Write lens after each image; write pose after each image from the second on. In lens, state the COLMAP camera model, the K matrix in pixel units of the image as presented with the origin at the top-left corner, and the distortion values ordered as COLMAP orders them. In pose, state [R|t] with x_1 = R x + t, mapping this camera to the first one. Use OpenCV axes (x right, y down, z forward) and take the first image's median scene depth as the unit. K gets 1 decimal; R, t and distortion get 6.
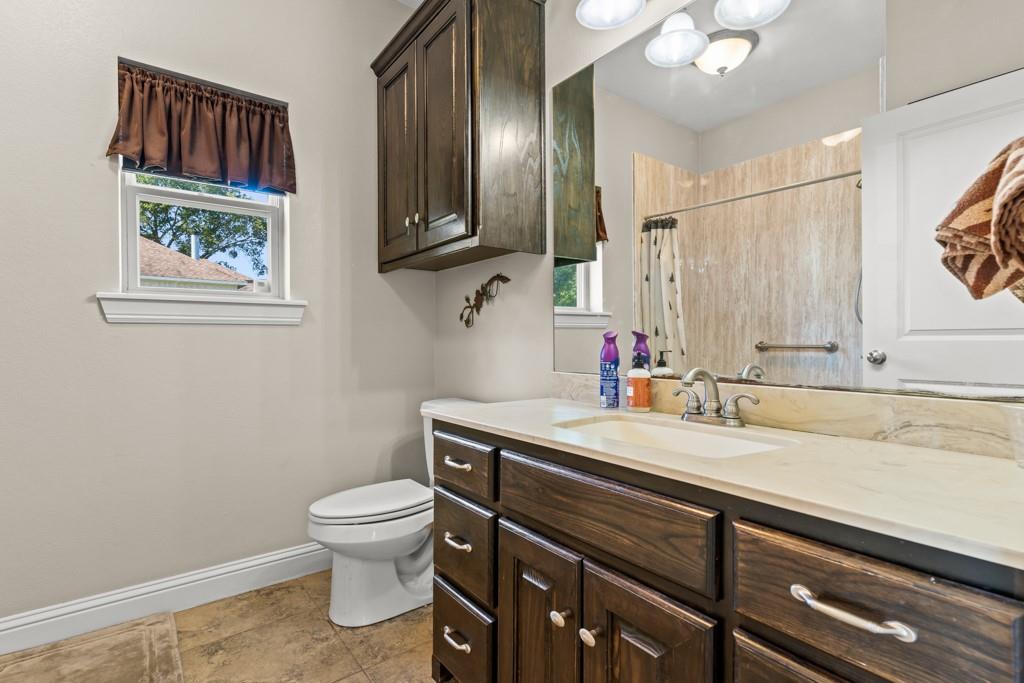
lens RADIAL K [[484.3, 0, 507.7], [0, 484.3, 340.9], [0, 0, 1]] dist [-0.000838, 0.000626]
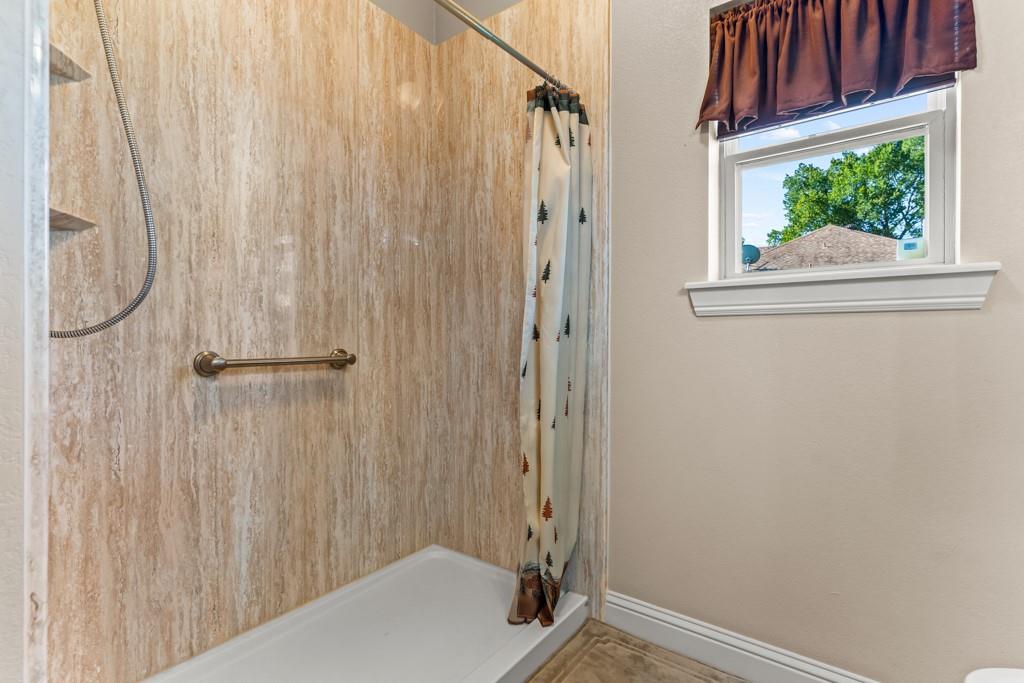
lens RADIAL K [[484.3, 0, 501.0], [0, 484.3, 340.1], [0, 0, 1]] dist [-0.000838, 0.000626]
pose [[0.264405, 0.006513, -0.964390, -0.056884], [-0.003892, 0.999976, 0.005686, 0.002034], [0.964404, 0.002250, 0.264424, 0.377977]]
